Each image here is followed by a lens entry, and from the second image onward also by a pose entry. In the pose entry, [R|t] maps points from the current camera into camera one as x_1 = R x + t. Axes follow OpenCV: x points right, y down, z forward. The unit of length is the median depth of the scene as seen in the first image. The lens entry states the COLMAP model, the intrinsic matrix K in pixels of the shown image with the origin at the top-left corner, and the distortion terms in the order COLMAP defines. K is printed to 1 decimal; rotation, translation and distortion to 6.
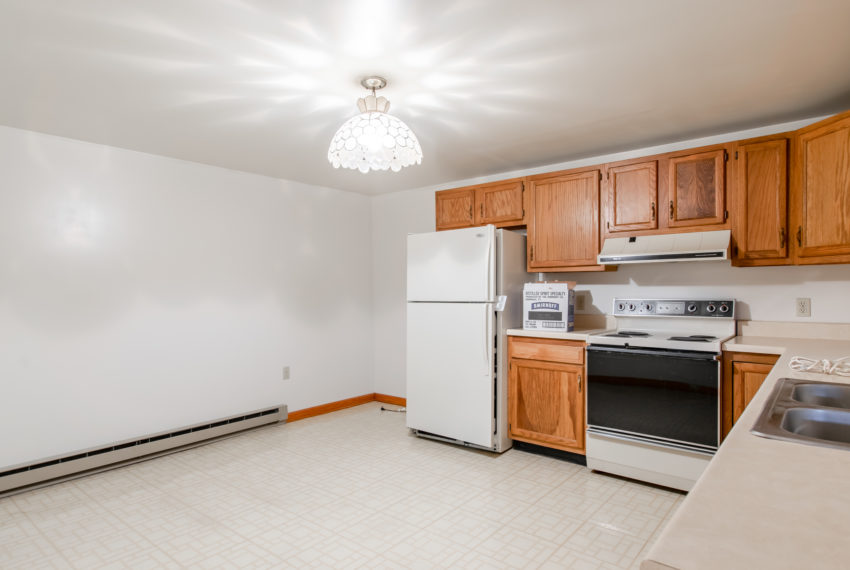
lens RADIAL K [[483.2, 0, 424.6], [0, 483.2, 292.2], [0, 0, 1]] dist [-0.000280, 0.000026]
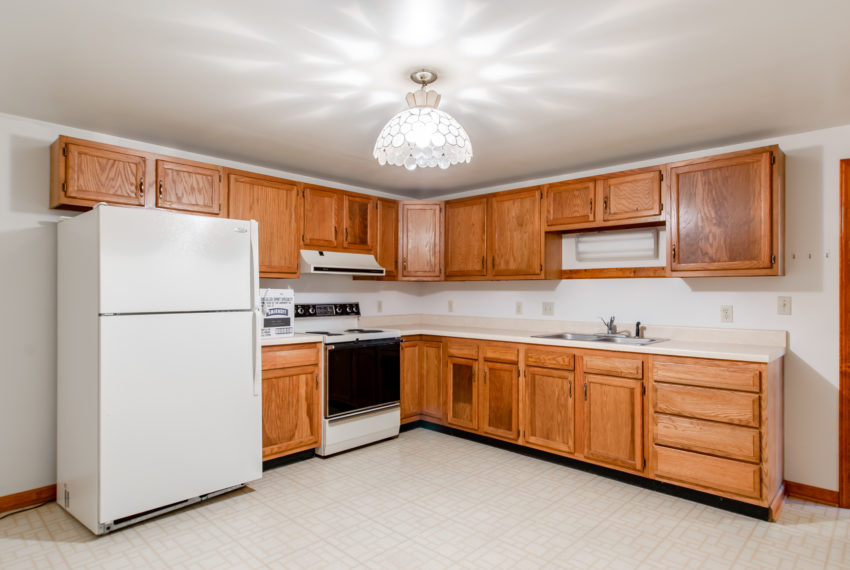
lens RADIAL K [[483.2, 0, 424.3], [0, 483.2, 283.2], [0, 0, 1]] dist [-0.000280, 0.000026]
pose [[0.071475, 0.028734, 0.997028, -0.725817], [0.007105, 0.999545, -0.029316, 0.000637], [-0.997417, 0.009179, 0.071239, 0.654544]]
